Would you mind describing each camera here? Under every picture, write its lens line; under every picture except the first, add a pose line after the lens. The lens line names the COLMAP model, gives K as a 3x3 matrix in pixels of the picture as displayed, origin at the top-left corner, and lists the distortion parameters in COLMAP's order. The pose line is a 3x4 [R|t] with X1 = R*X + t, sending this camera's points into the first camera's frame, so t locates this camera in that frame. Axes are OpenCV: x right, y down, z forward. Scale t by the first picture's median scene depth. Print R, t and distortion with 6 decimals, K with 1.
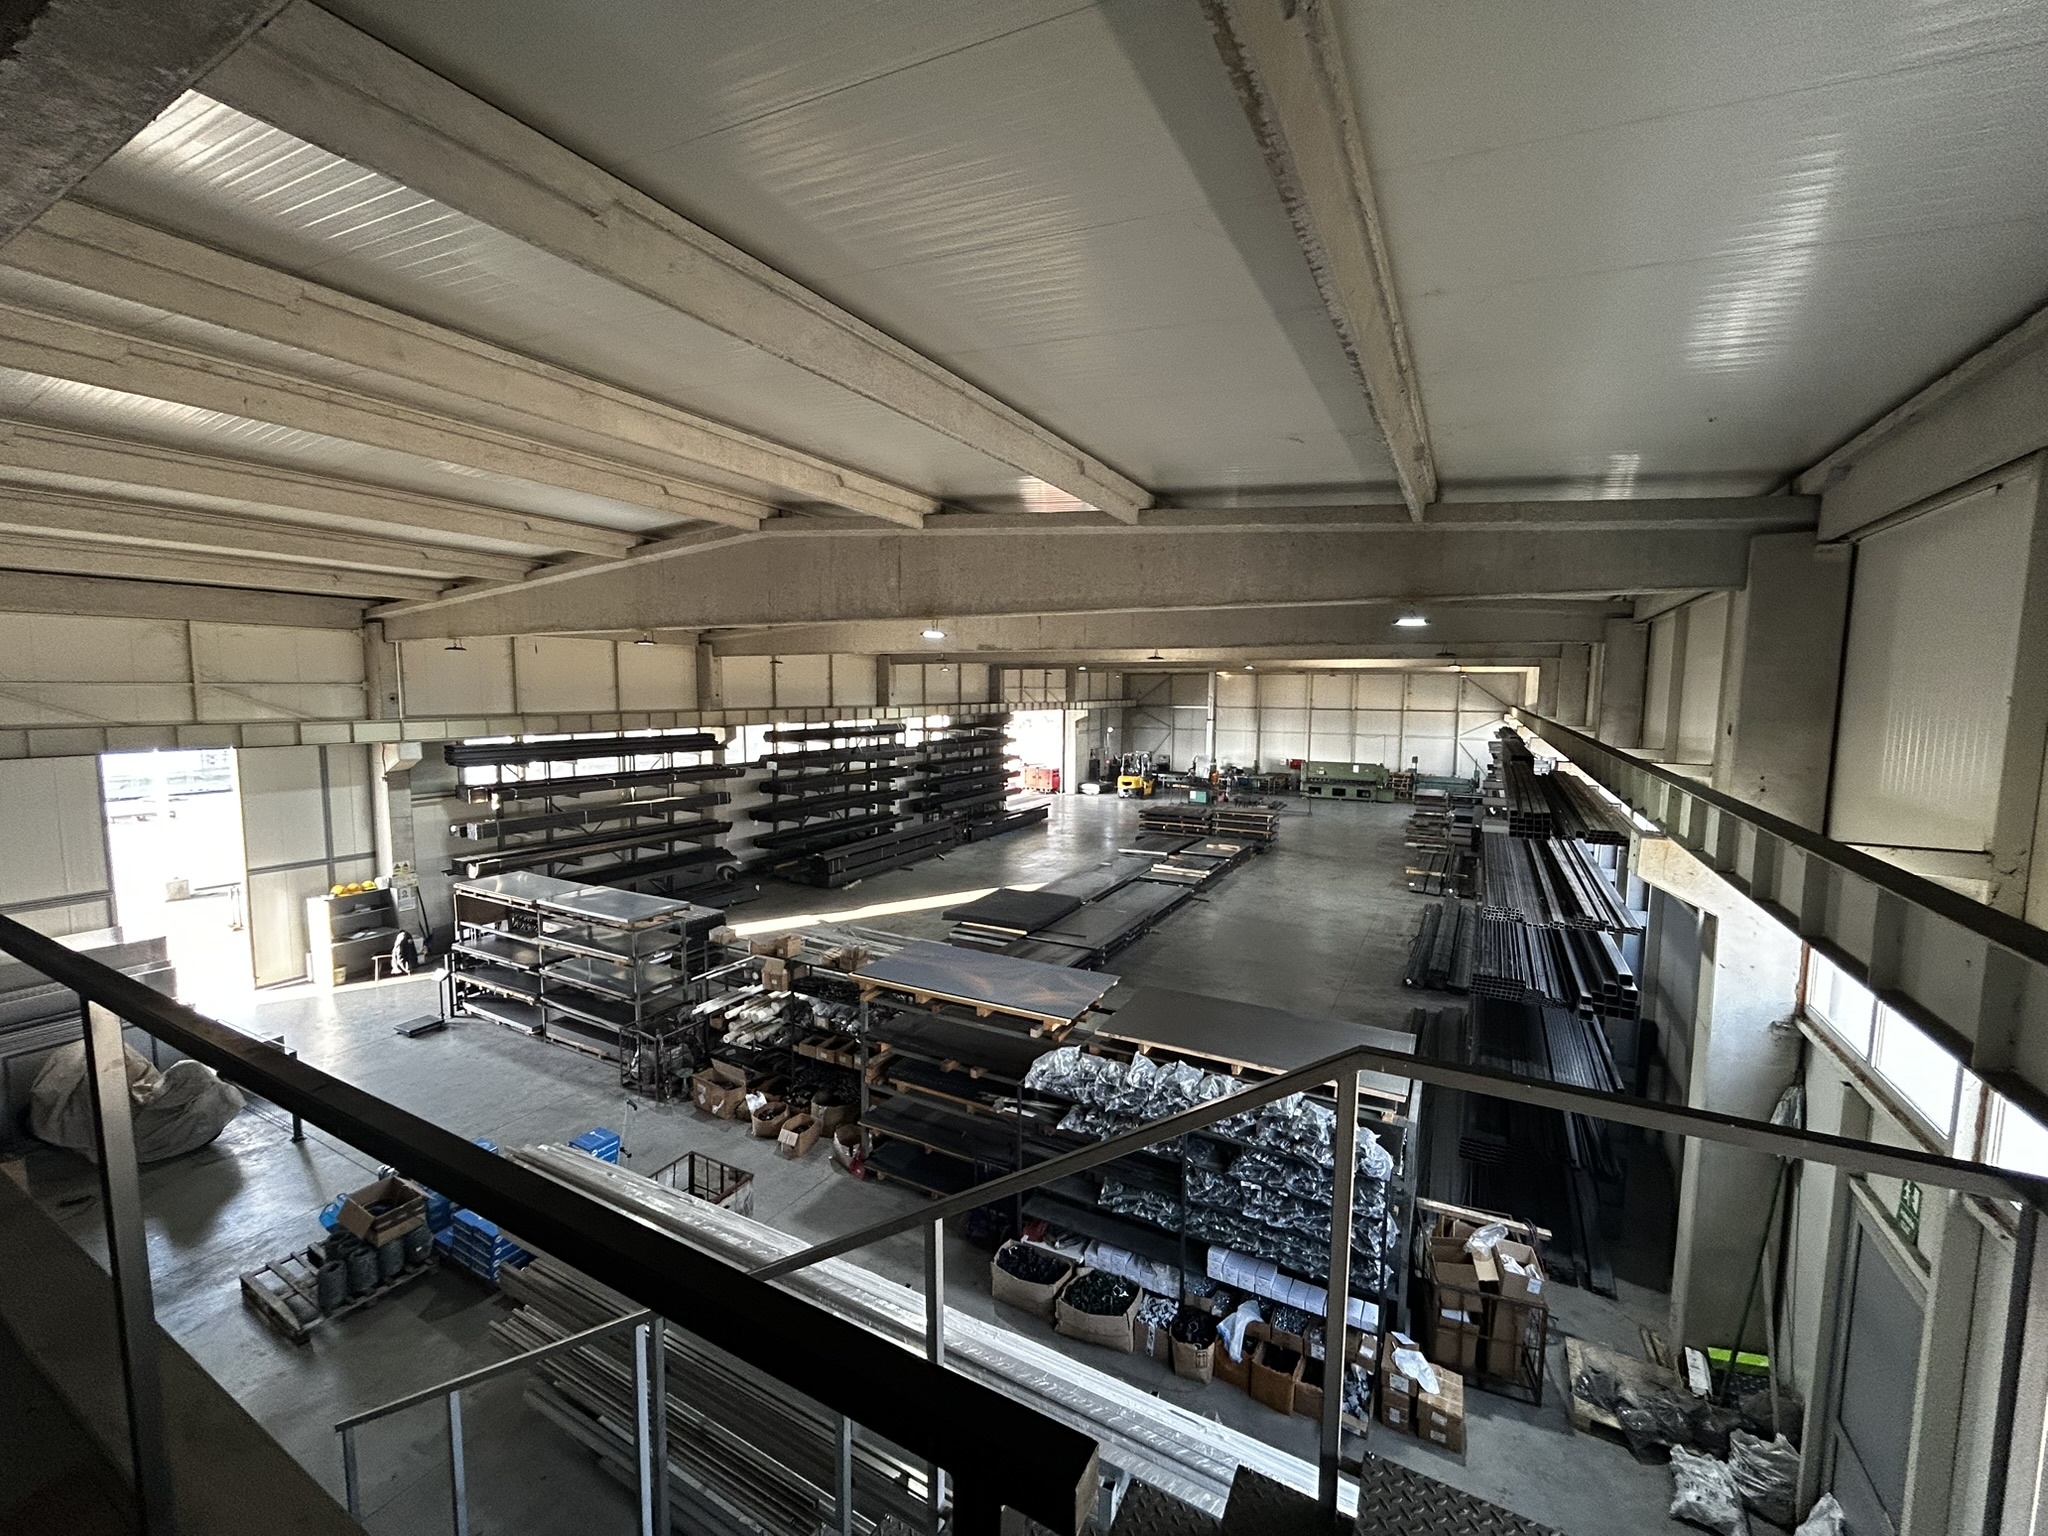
lens RADIAL K [[824.1, 0, 1018.6], [0, 824.1, 766.8], [0, 0, 1]] dist [-0.007580, 0.000591]
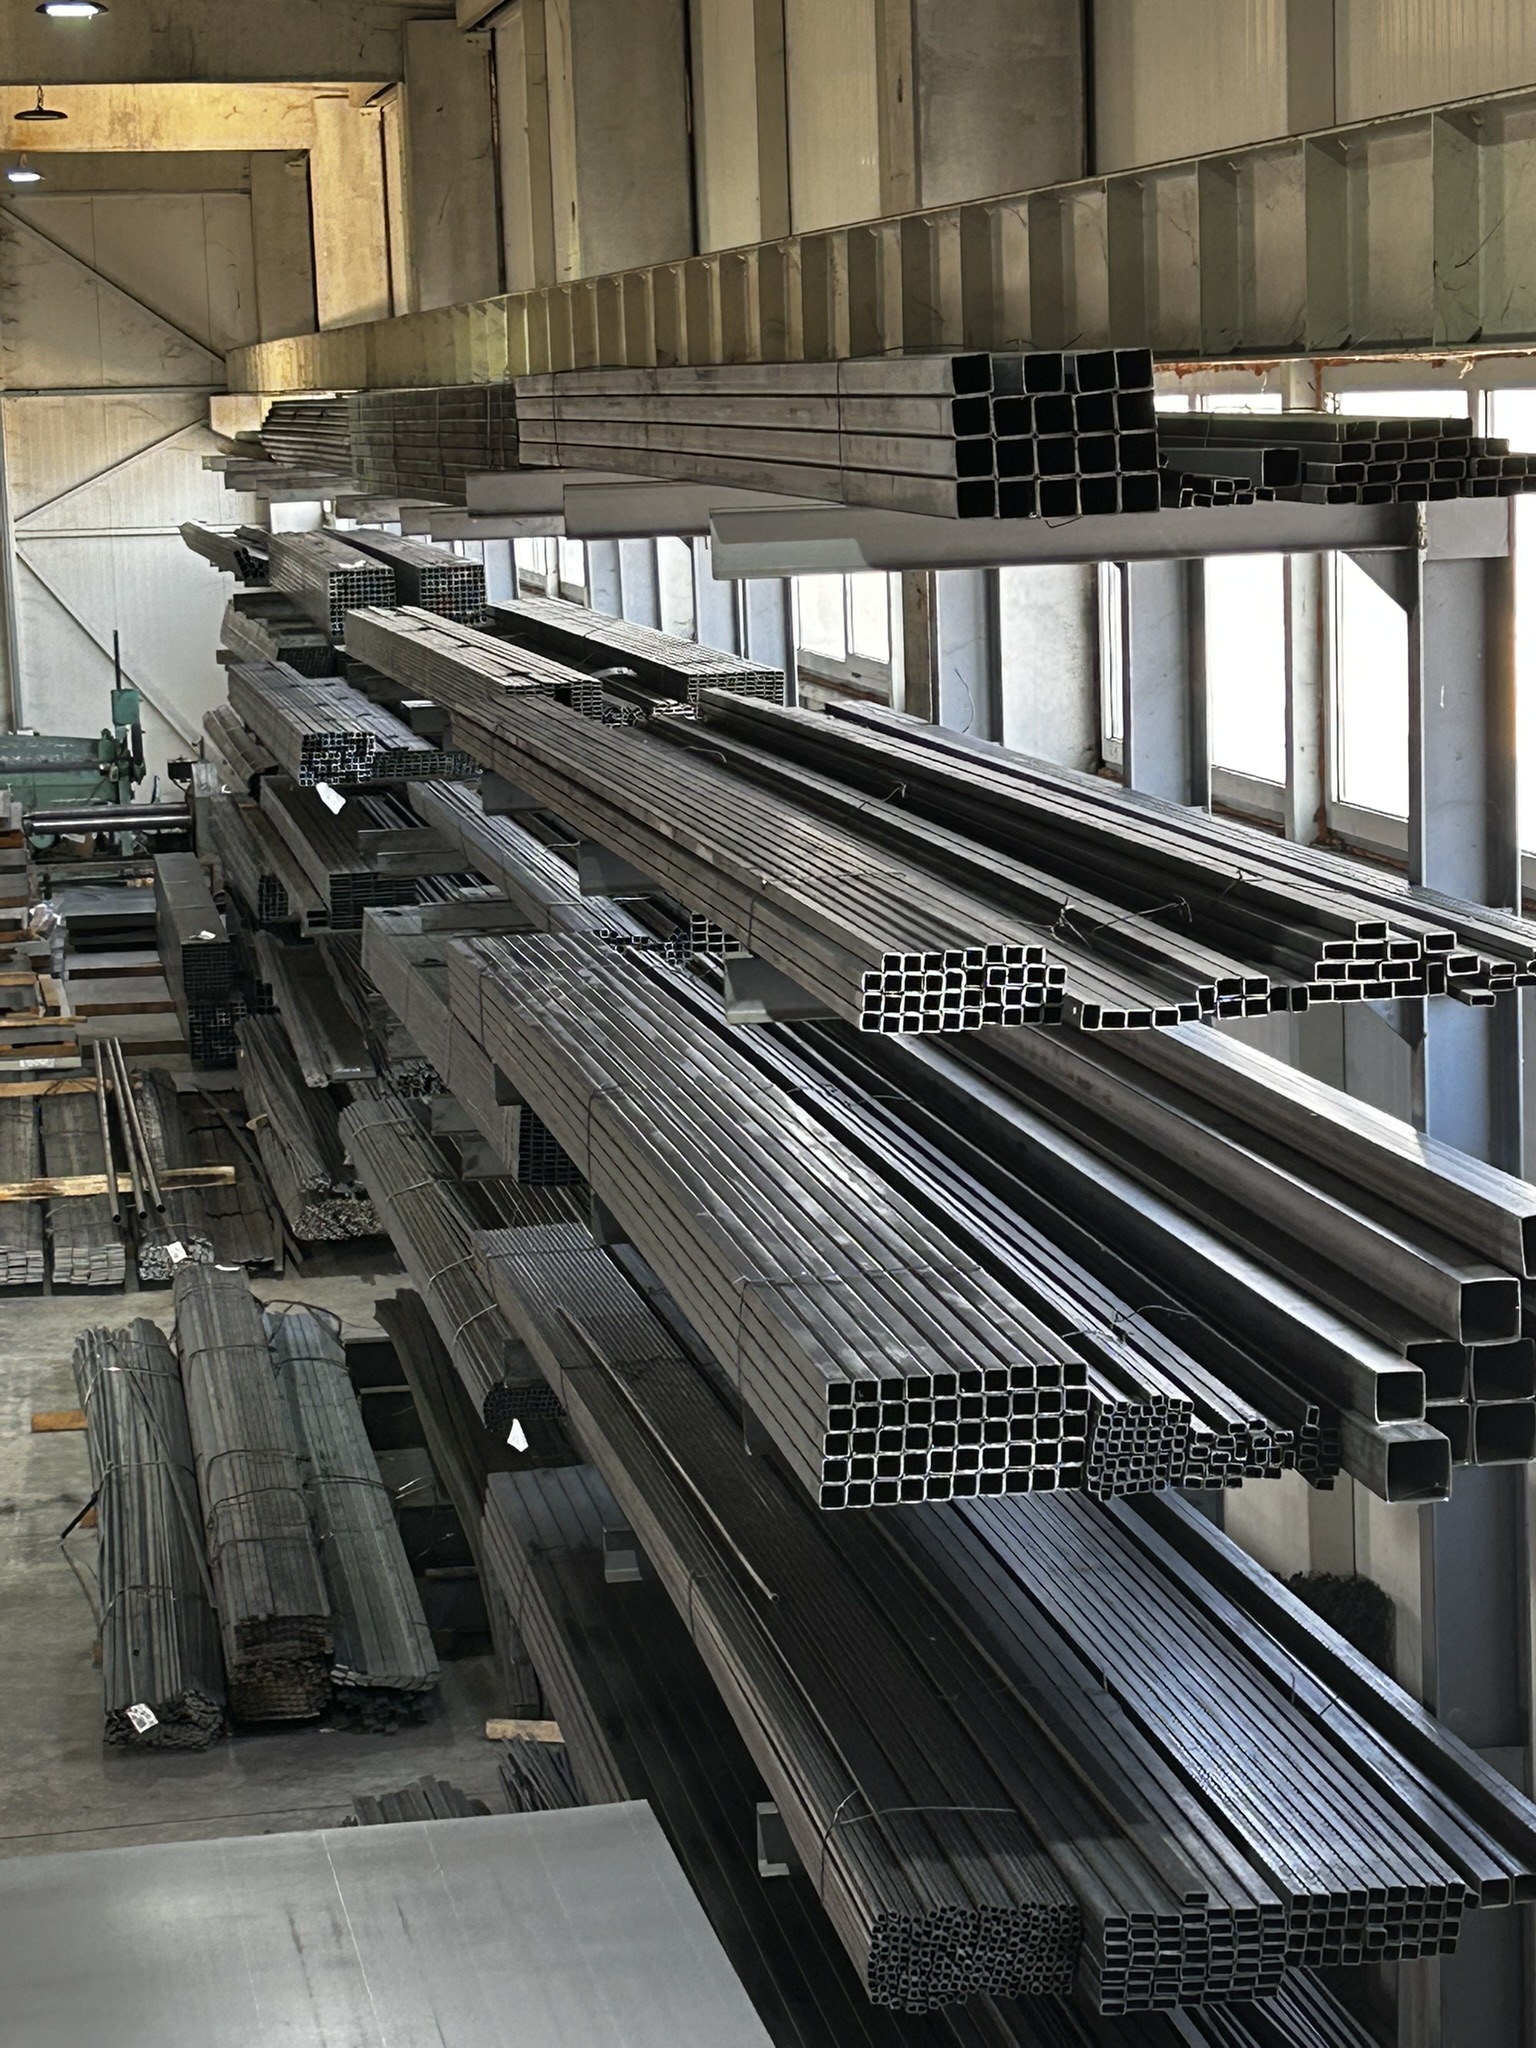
lens RADIAL K [[4658.8, 0, 769.7], [0, 4658.8, 1021.3], [0, 0, 1]] dist [0.015041, 0.000000]
pose [[0.778669, -0.111247, 0.617494, -0.019127], [0.090392, 0.993779, 0.065053, 0.092928], [-0.620890, 0.005162, 0.783881, 0.214795]]
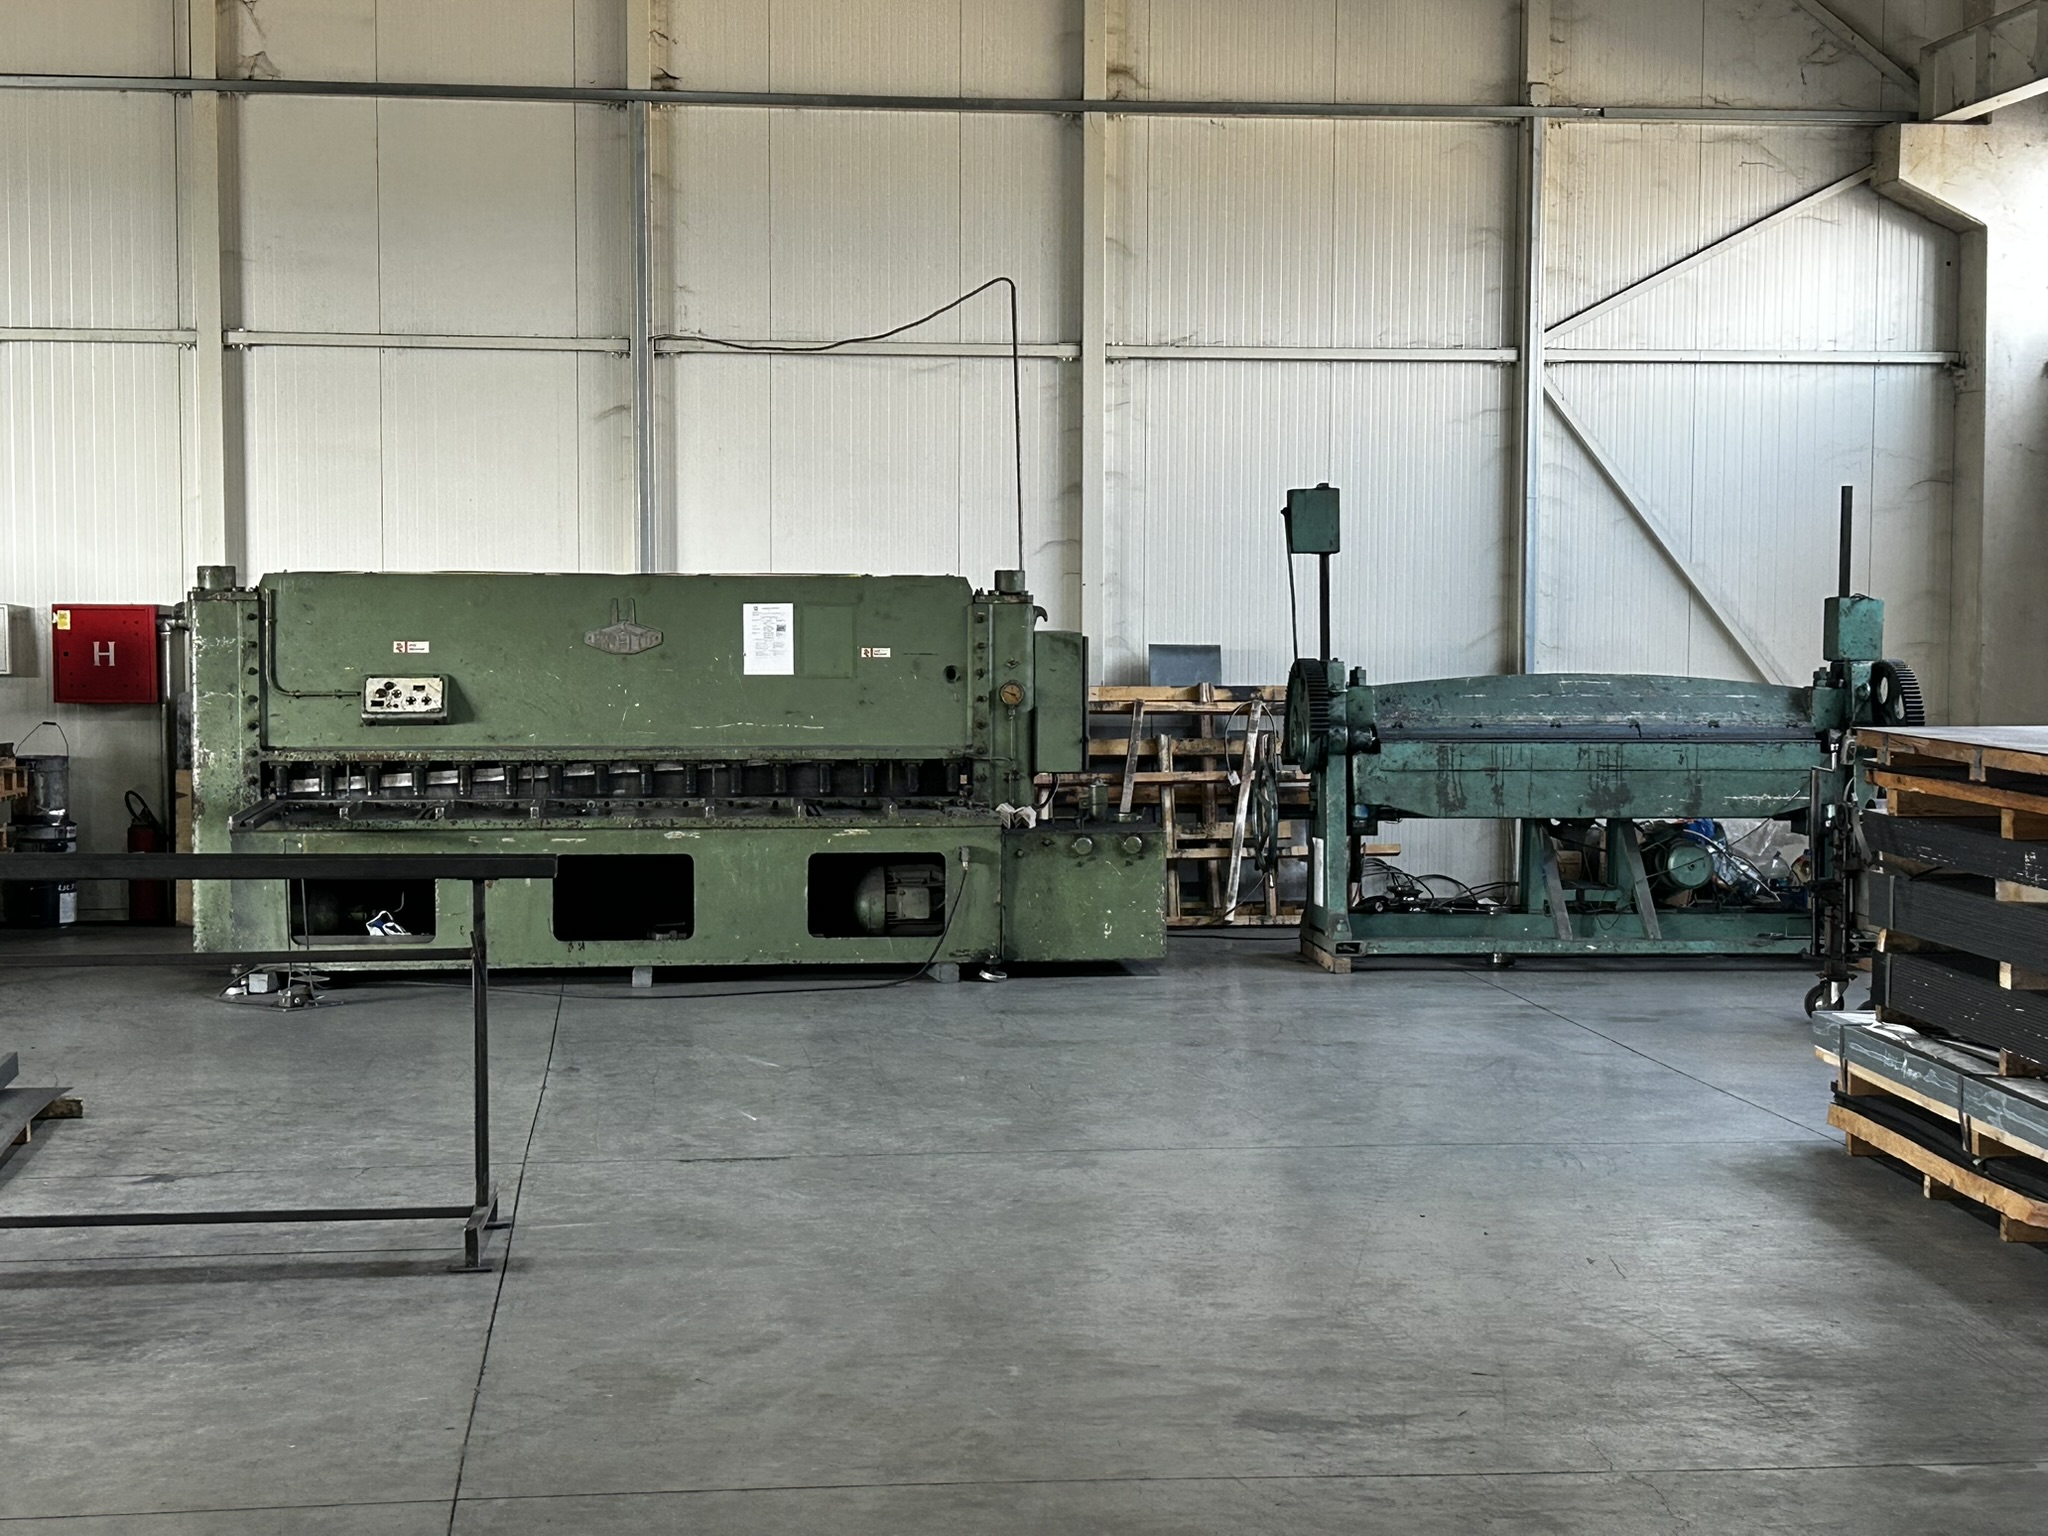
lens RADIAL K [[3320.3, 0, 1017.3], [0, 3320.3, 777.6], [0, 0, 1]] dist [0.107480, 0.000000]
pose [[0.810116, -0.032320, 0.585379, 0.878688], [0.055332, 0.998237, -0.021459, 0.116712], [-0.583653, 0.049775, 0.810476, 2.822979]]
